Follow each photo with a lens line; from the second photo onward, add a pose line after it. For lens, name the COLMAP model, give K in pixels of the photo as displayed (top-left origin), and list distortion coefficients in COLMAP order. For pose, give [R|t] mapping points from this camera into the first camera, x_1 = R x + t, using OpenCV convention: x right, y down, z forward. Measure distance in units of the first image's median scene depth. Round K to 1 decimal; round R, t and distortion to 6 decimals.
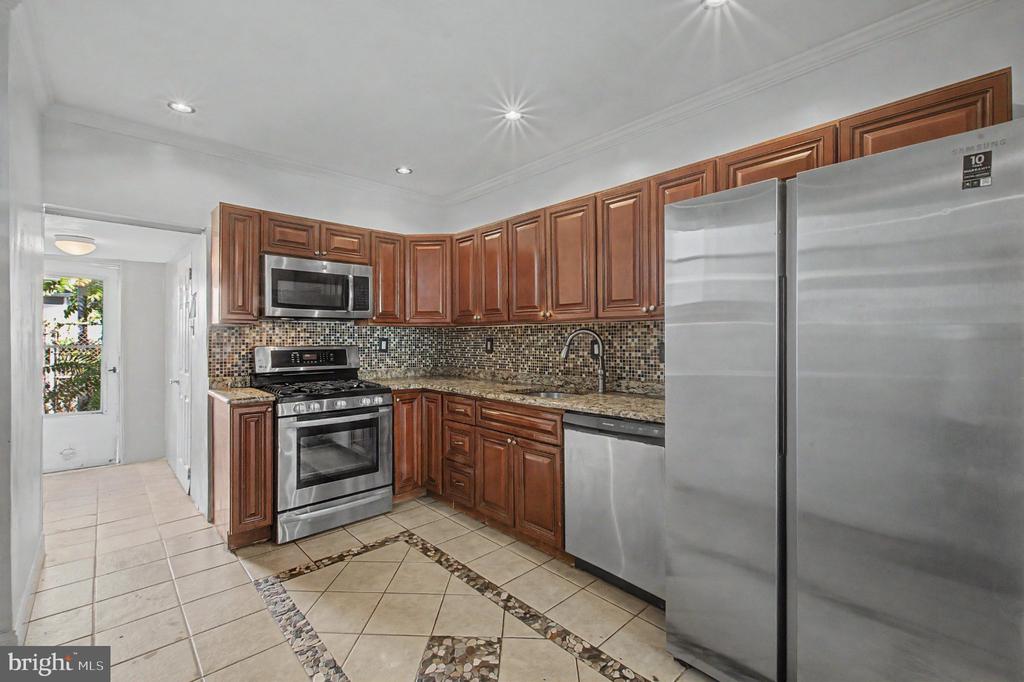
lens RADIAL K [[445.9, 0, 510.6], [0, 445.9, 342.3], [0, 0, 1]] dist [0.008144, -0.004349]
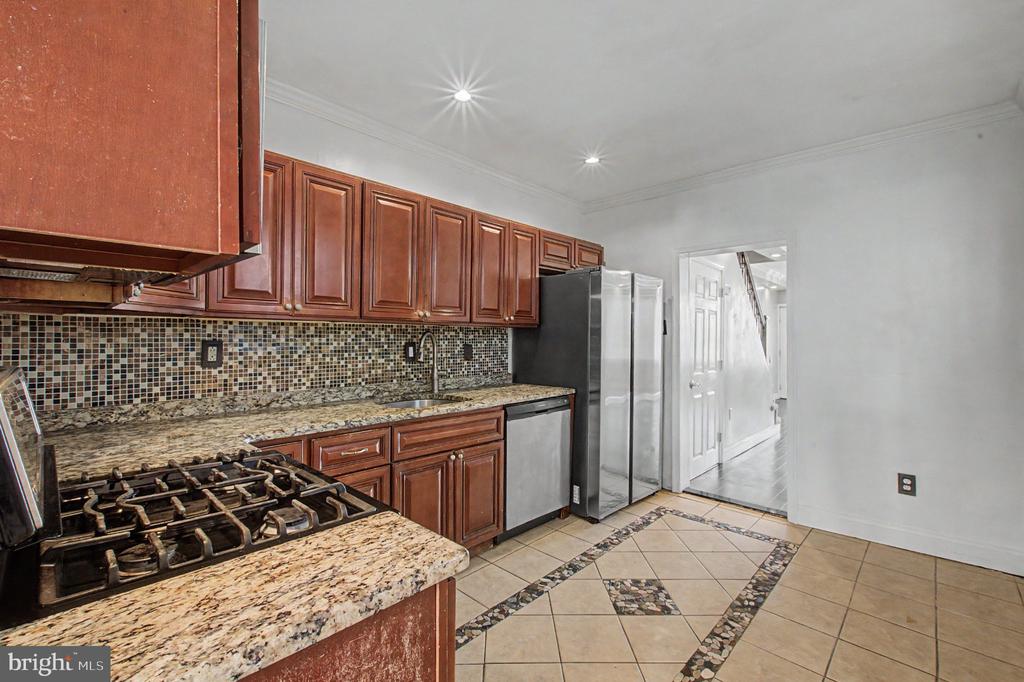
lens RADIAL K [[445.9, 0, 510.1], [0, 445.9, 336.5], [0, 0, 1]] dist [0.008144, -0.004349]
pose [[-0.073367, 0.008715, 0.997267, -0.779691], [0.006927, 0.999942, -0.008229, -0.008266], [-0.997281, 0.006305, -0.073423, 0.833486]]
